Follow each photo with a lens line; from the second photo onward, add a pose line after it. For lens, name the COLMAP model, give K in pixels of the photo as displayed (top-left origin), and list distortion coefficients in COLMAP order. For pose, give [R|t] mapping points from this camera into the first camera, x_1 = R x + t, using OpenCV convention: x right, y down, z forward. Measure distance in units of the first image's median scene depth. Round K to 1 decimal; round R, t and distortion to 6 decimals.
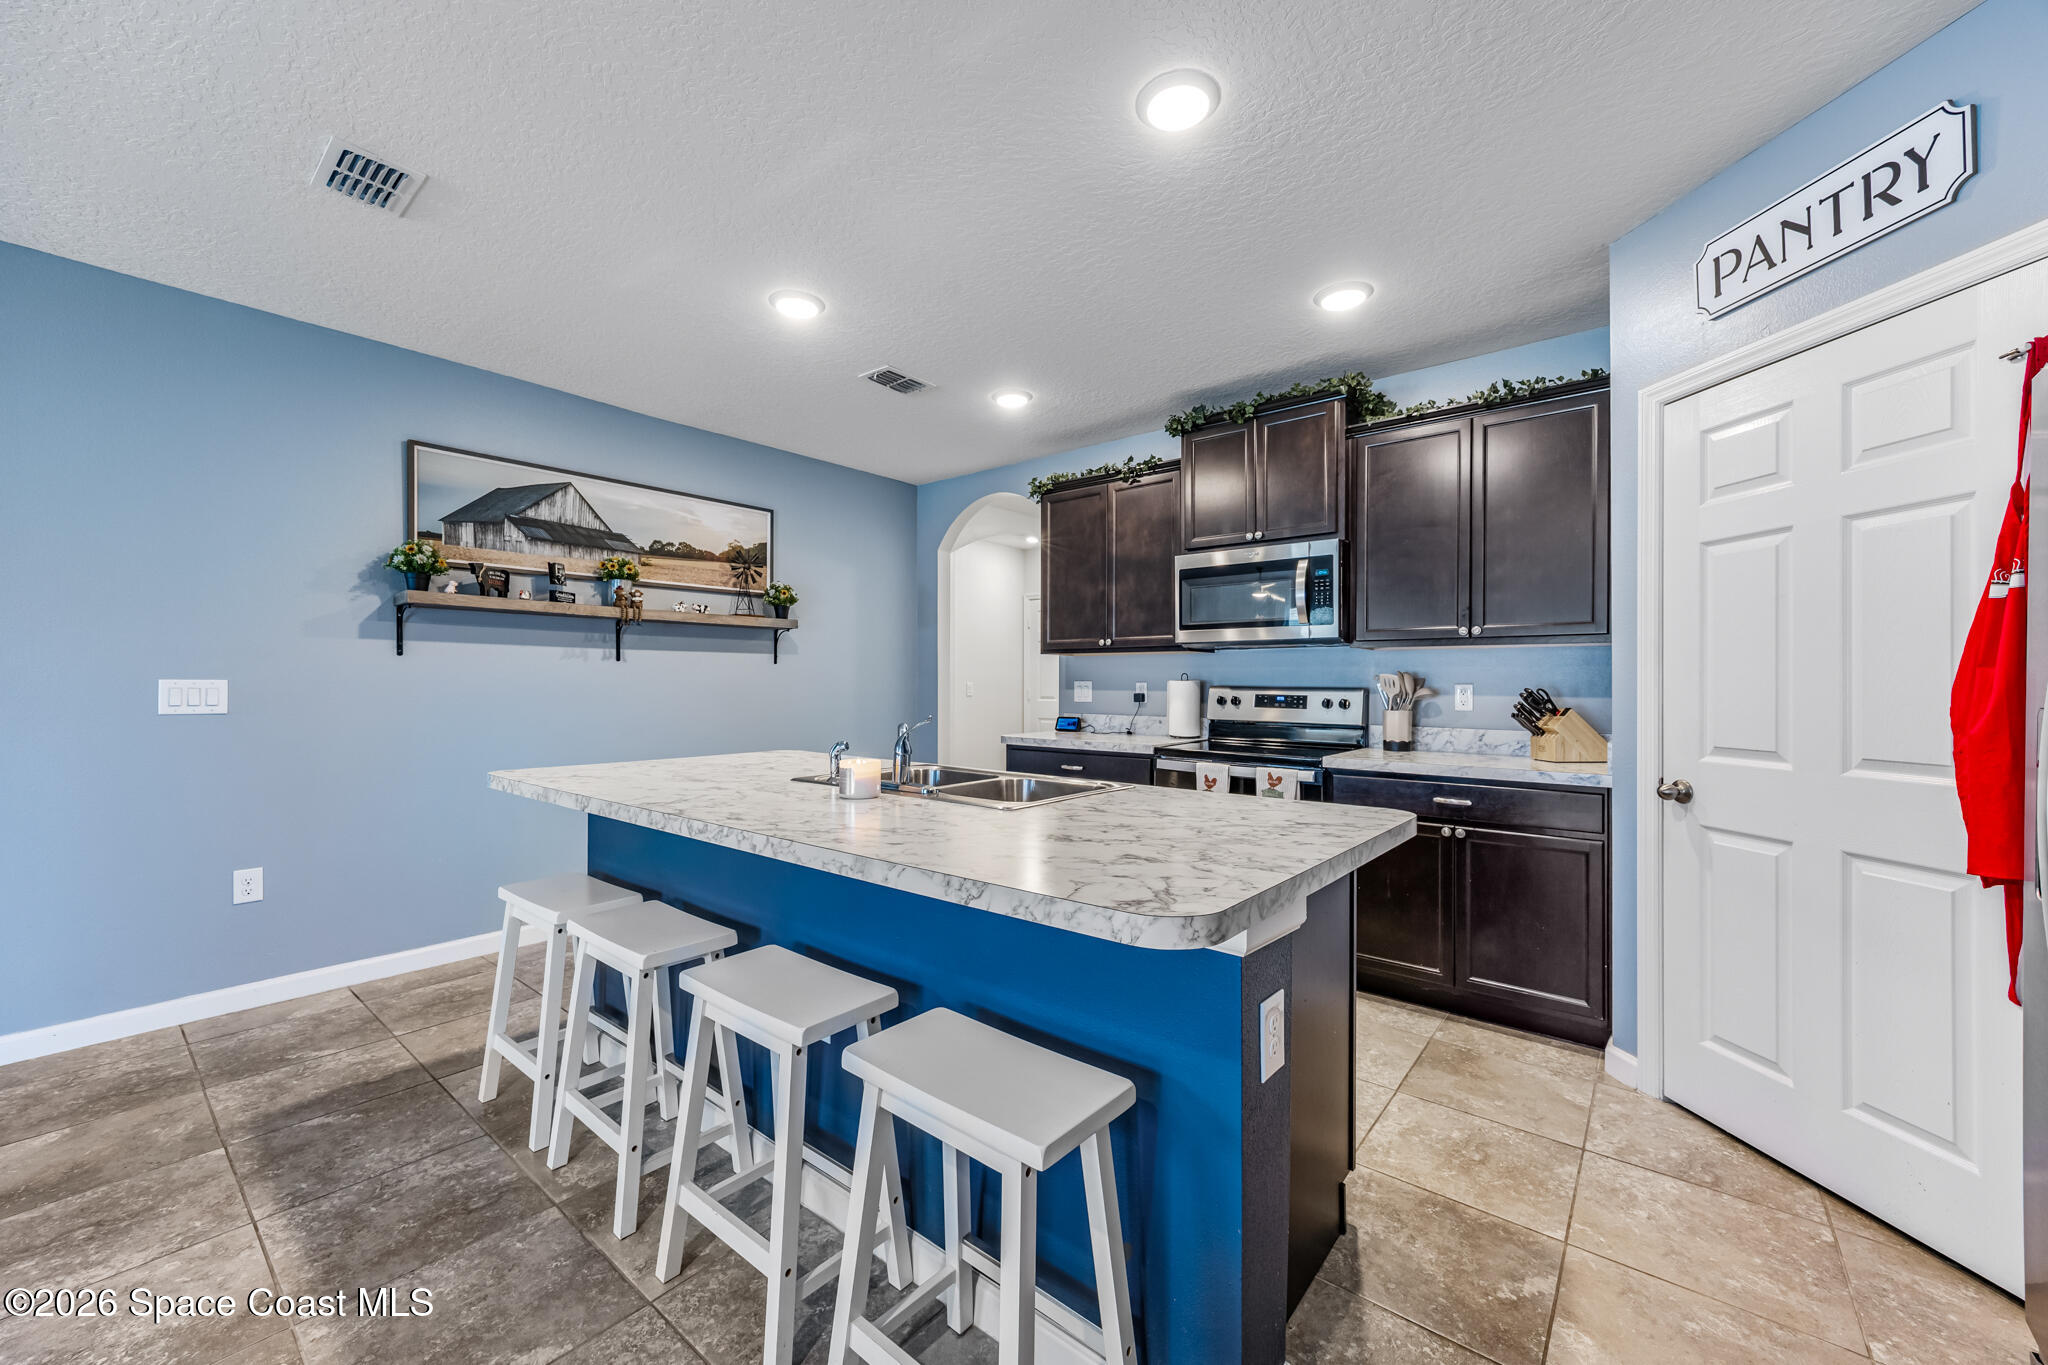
lens RADIAL K [[801.8, 0, 1004.1], [0, 801.8, 683.6], [0, 0, 1]] dist [0.003541, -0.000455]
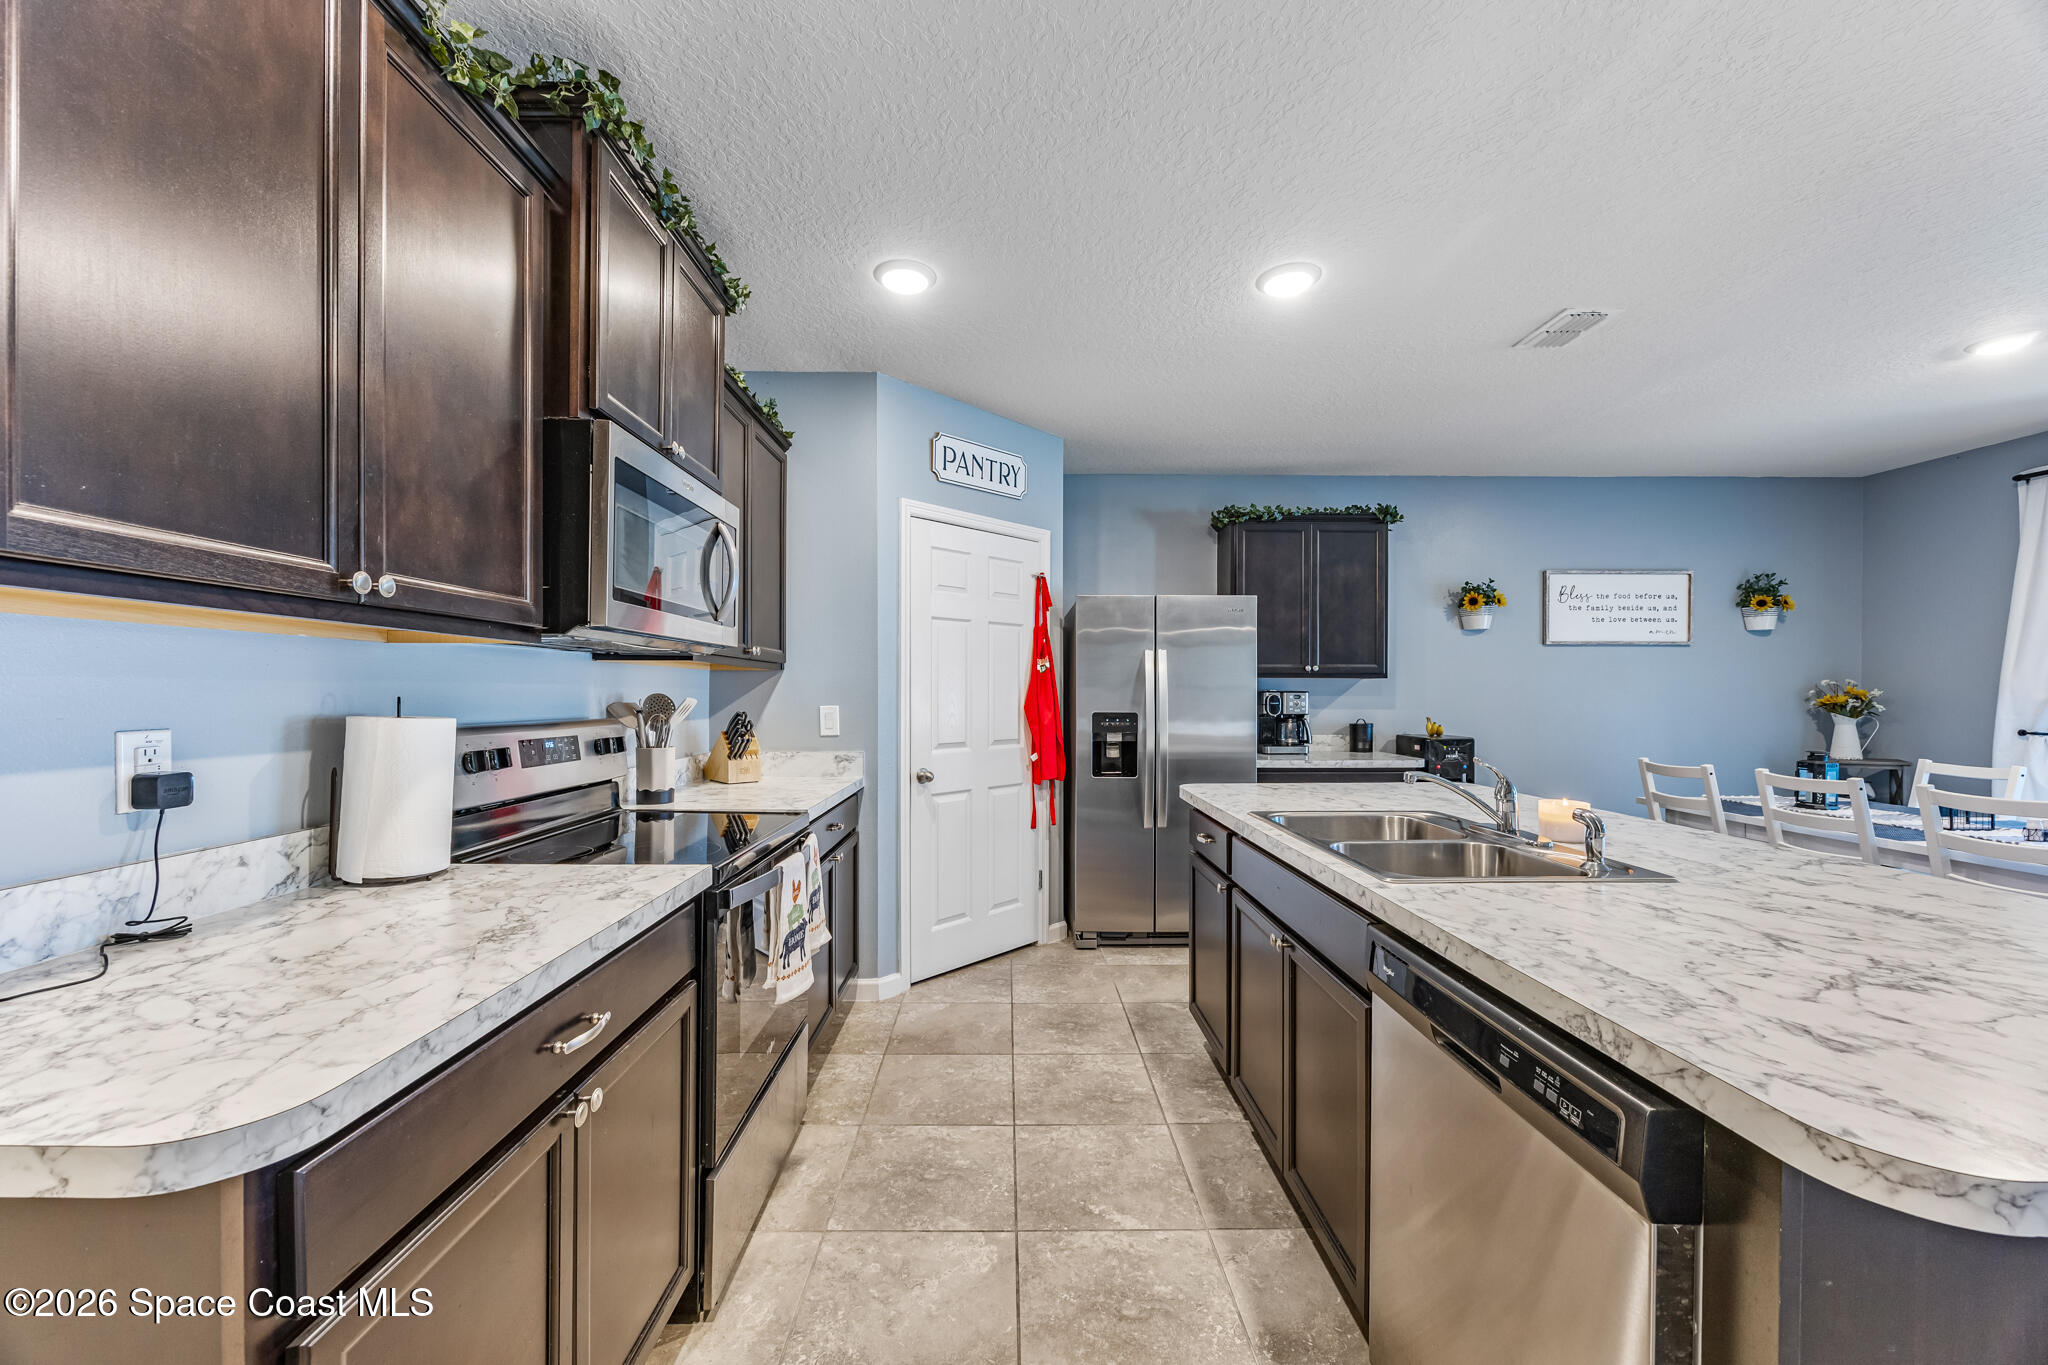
lens RADIAL K [[801.8, 0, 1019.1], [0, 801.8, 698.8], [0, 0, 1]] dist [0.003541, -0.000455]
pose [[-0.671981, -0.011392, 0.740480, -0.435345], [-0.004884, 0.999928, 0.010951, -0.032322], [-0.740552, 0.003742, -0.671989, 1.991563]]
